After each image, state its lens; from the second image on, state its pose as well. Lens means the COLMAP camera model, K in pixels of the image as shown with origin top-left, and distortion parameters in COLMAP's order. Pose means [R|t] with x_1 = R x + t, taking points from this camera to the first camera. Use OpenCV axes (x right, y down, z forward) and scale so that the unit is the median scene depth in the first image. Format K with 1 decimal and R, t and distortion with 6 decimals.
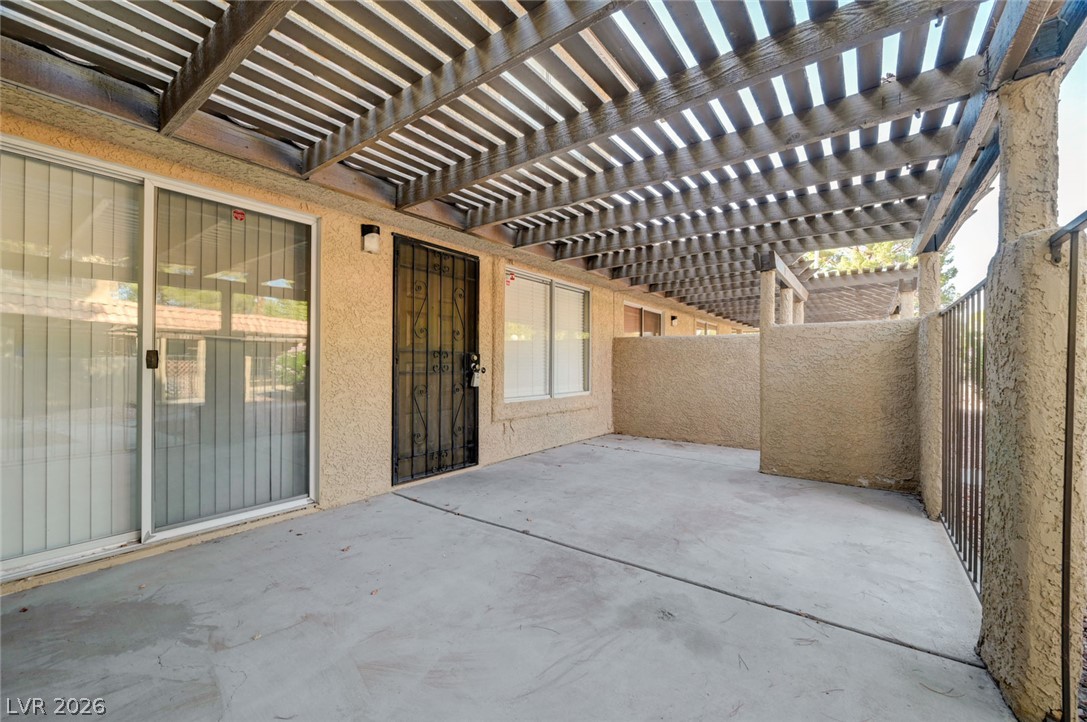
lens RADIAL K [[432.4, 0, 543.7], [0, 432.4, 366.5], [0, 0, 1]] dist [-0.006311, -0.000075]
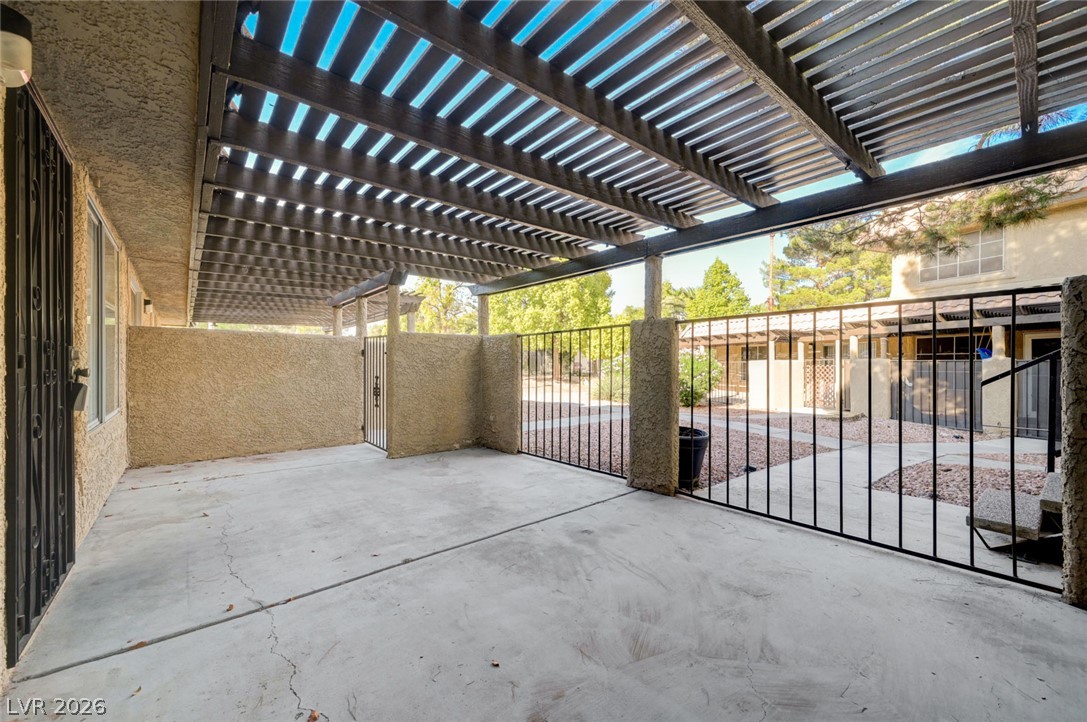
lens RADIAL K [[425.8, 0, 544.3], [0, 425.8, 364.1], [0, 0, 1]] dist [0.003460, 0.000372]
pose [[0.234760, -0.003287, 0.972048, -0.775053], [0.006564, 0.999977, 0.001796, -0.010054], [-0.972031, 0.005959, 0.234776, 0.509651]]
